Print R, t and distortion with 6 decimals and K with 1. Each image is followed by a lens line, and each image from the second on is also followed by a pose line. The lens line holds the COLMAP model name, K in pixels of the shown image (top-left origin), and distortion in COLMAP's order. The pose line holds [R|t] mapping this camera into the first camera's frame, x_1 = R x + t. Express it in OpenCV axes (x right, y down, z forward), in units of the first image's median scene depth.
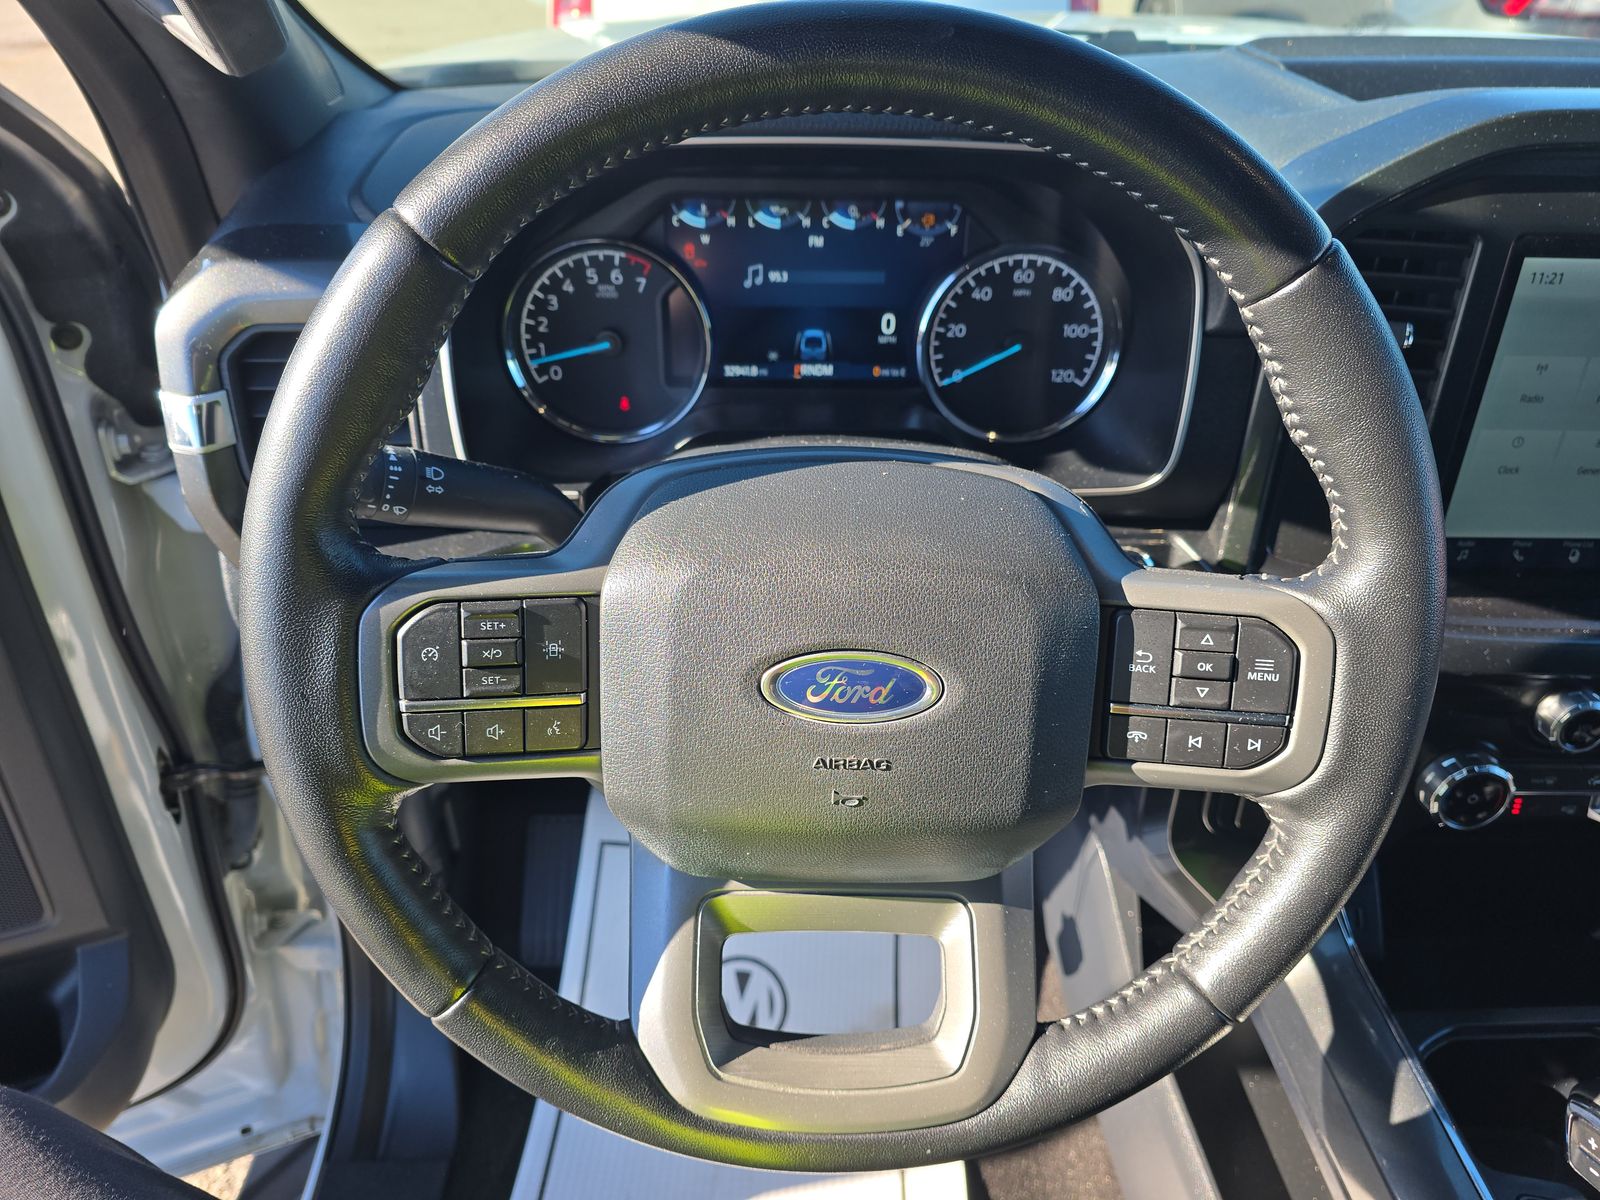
lens RADIAL K [[1083.8, 0, 803.9], [0, 1083.8, 593.1], [0, 0, 1]] dist [0.067374, -0.079107]
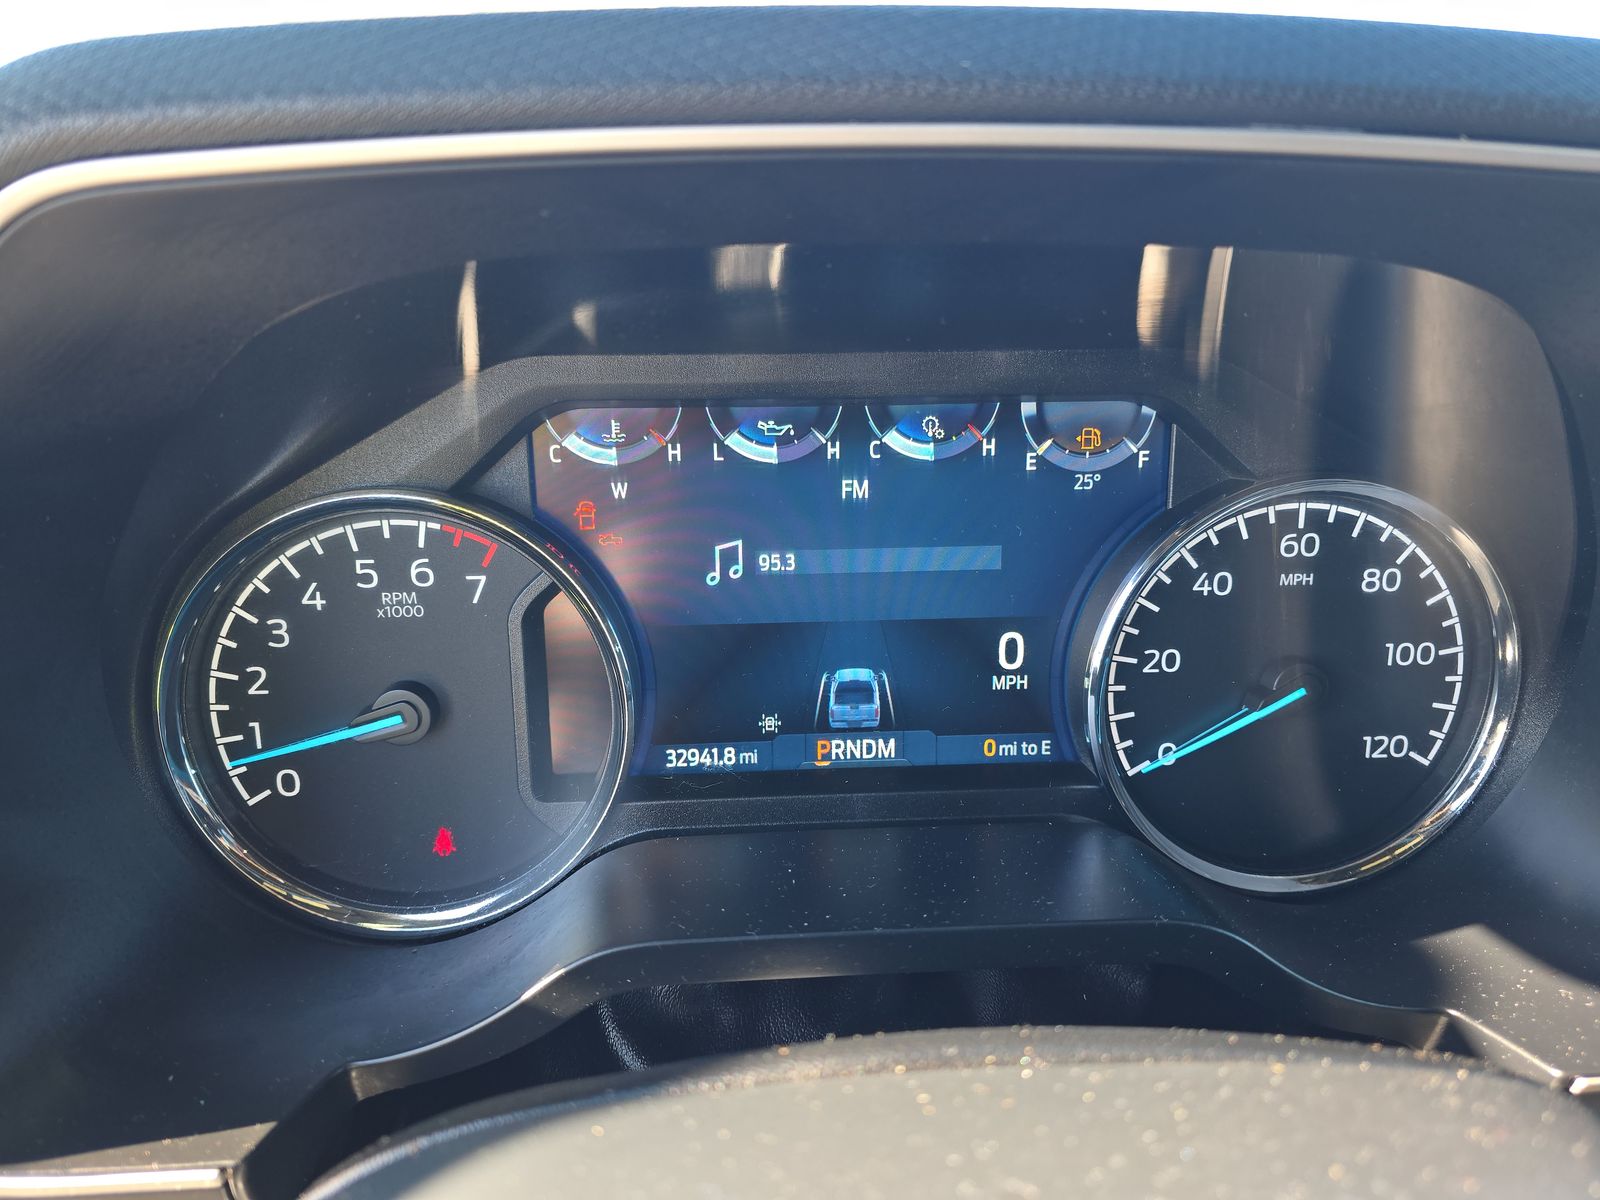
lens RADIAL K [[1083.8, 0, 803.9], [0, 1083.8, 593.1], [0, 0, 1]] dist [0.067374, -0.079107]
pose [[0.999298, -0.032517, 0.018627, -0.021254], [0.036396, 0.960532, -0.275780, -0.148148], [-0.008924, 0.276264, 0.961040, 0.554431]]
